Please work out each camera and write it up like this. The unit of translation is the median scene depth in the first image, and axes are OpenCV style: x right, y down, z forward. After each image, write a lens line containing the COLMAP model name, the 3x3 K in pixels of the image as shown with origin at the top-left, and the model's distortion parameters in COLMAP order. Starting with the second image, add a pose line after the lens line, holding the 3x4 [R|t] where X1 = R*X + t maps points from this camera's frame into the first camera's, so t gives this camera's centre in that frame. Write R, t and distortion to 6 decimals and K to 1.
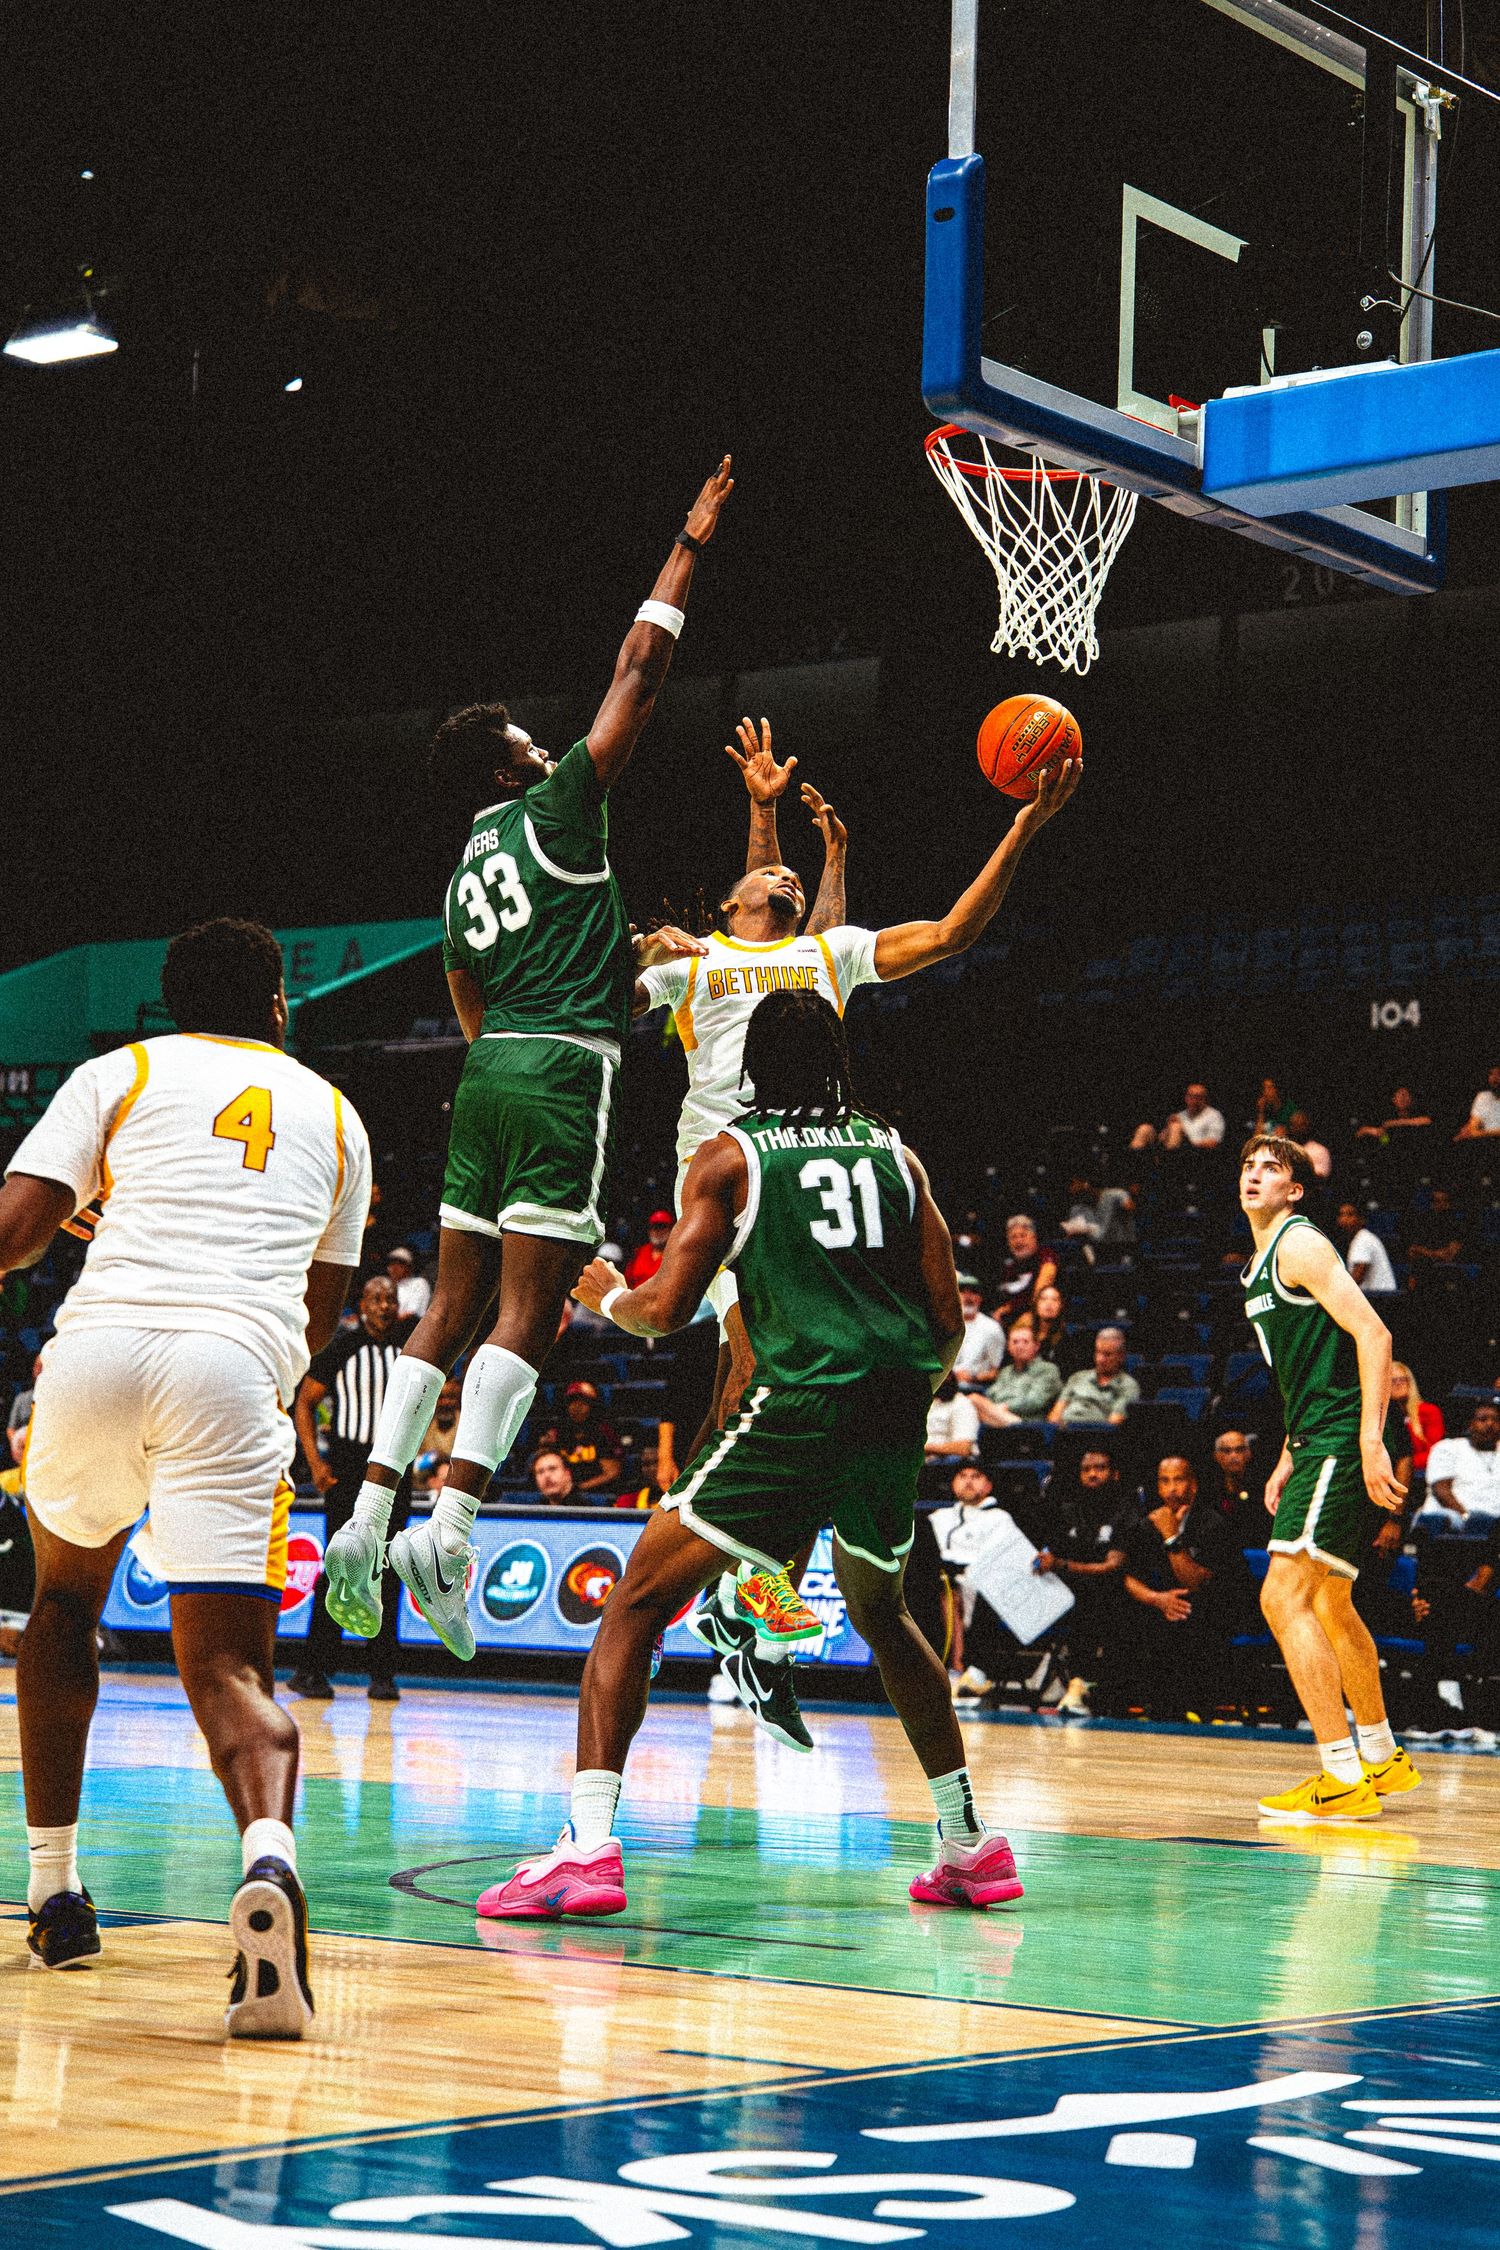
lens RADIAL K [[4428.6, 0, 734.3], [0, 4428.6, 1131.2], [0, 0, 1]] dist [0.010309, 0.000000]
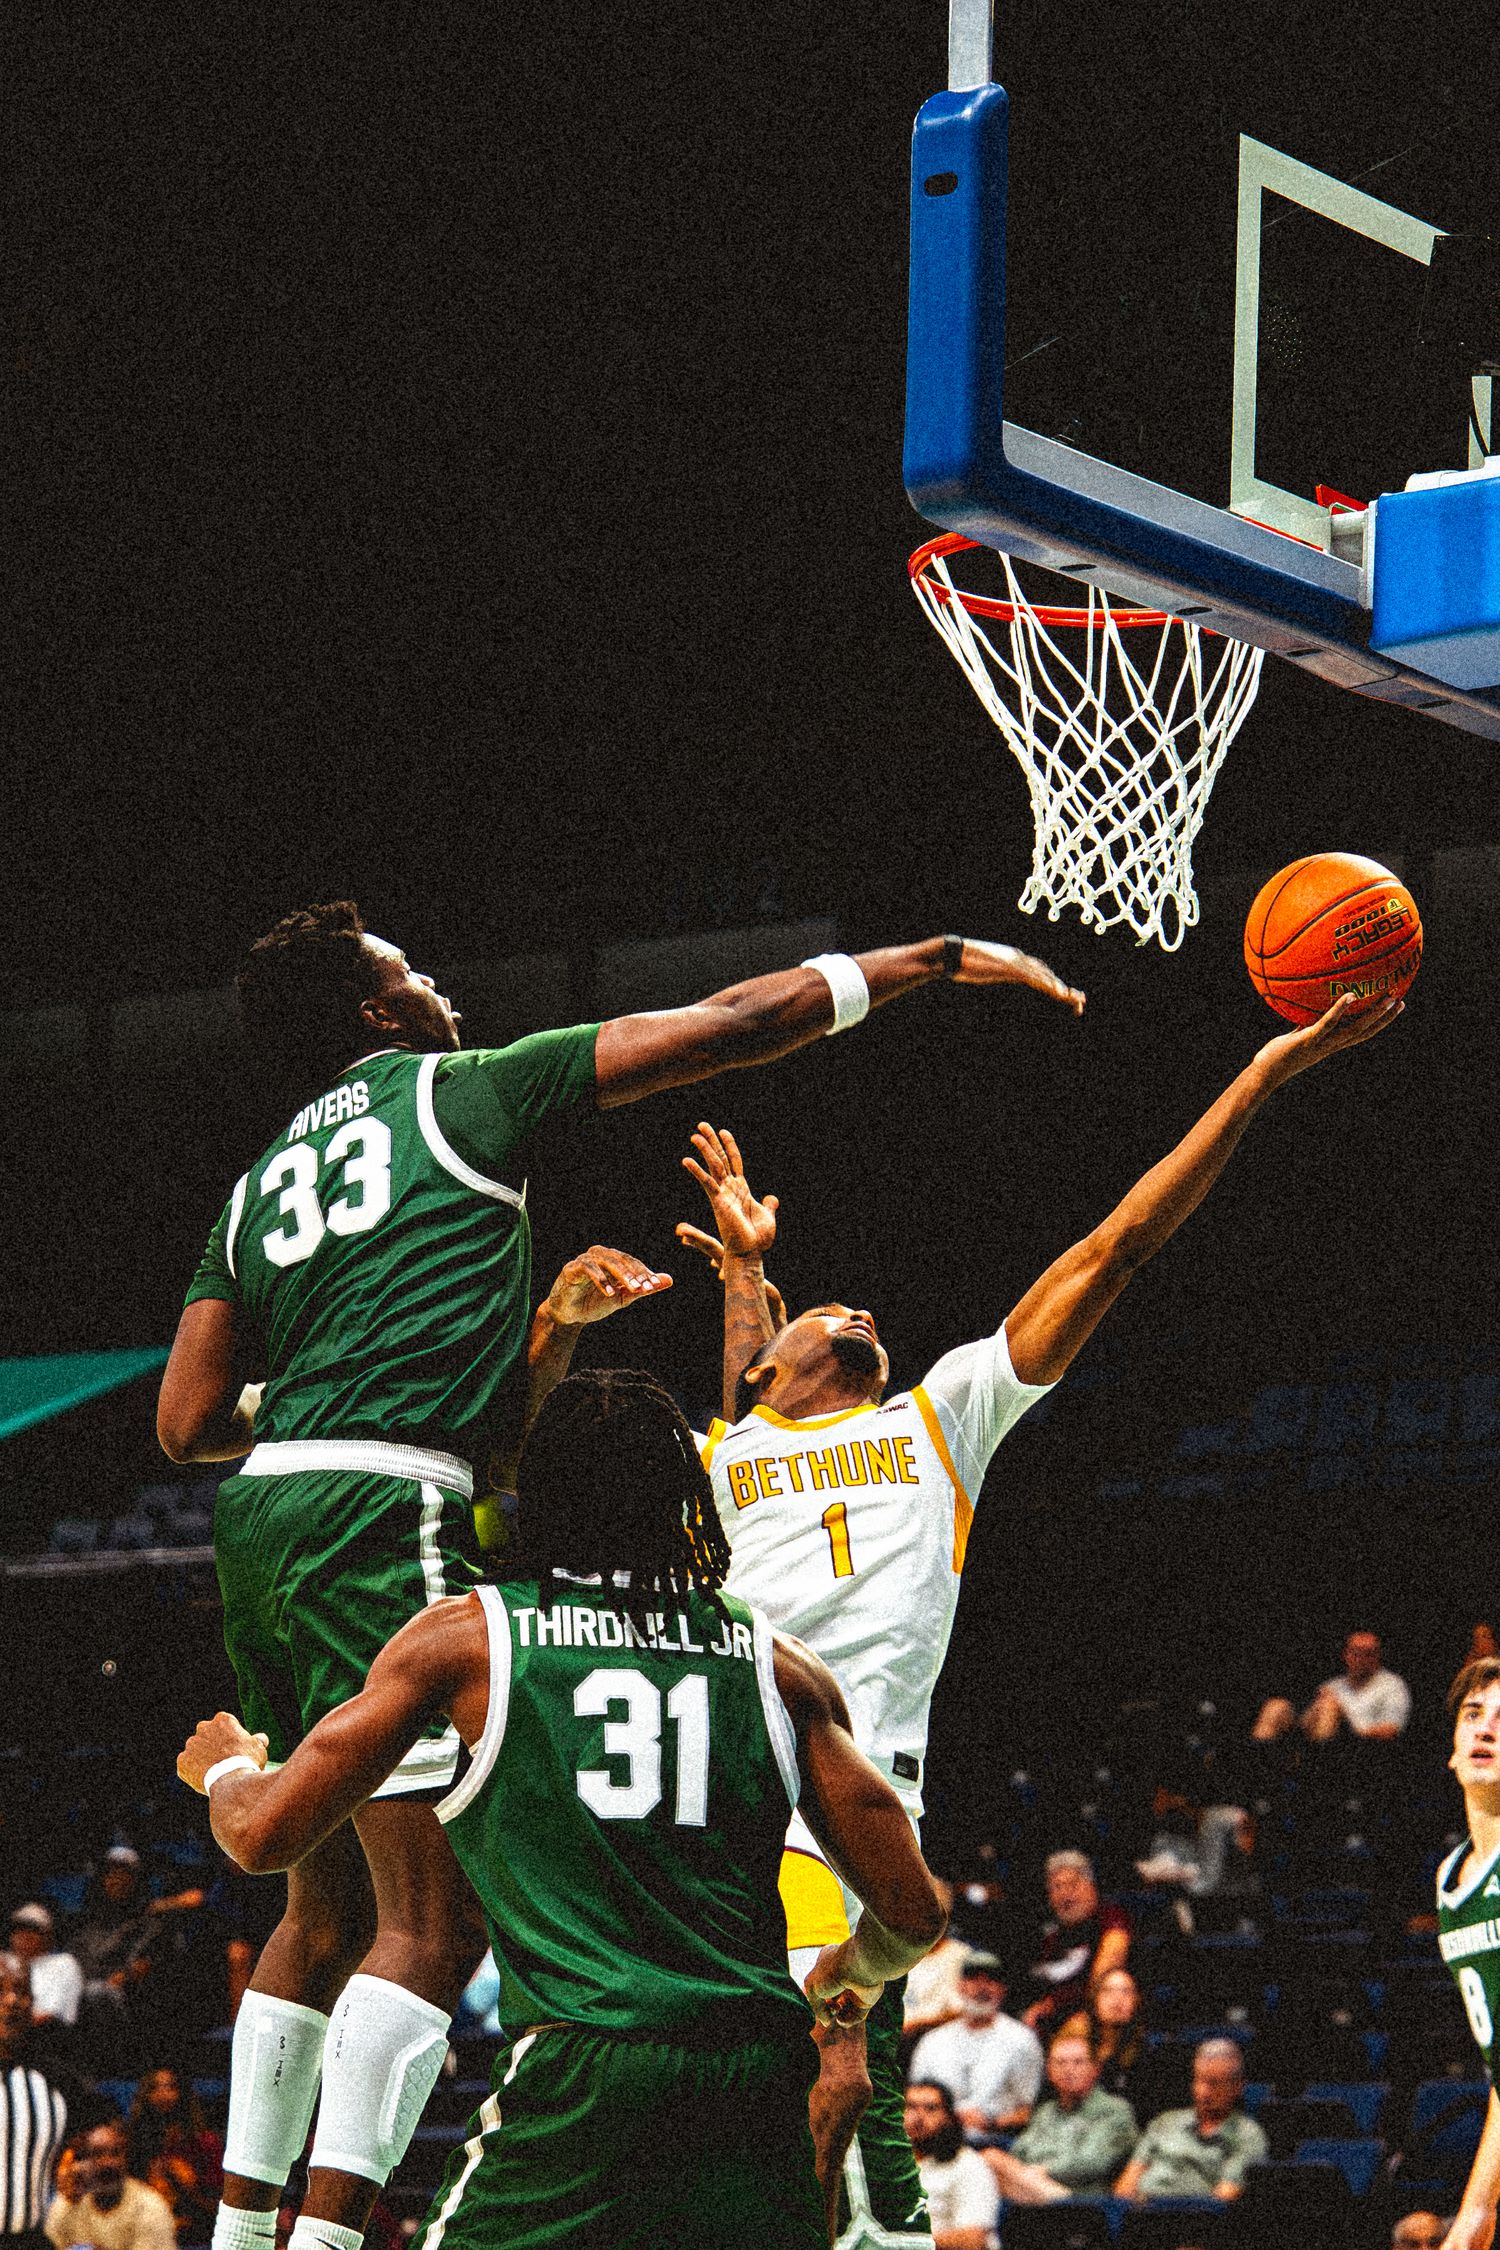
lens RADIAL K [[4428.6, 0, 763.7], [0, 4428.6, 1121.3], [0, 0, 1]] dist [0.010309, 0.000000]
pose [[0.999950, 0.000860, 0.009934, 0.017402], [-0.000667, 0.999813, -0.019350, -0.068087], [-0.009949, 0.019343, 0.999763, 0.400588]]
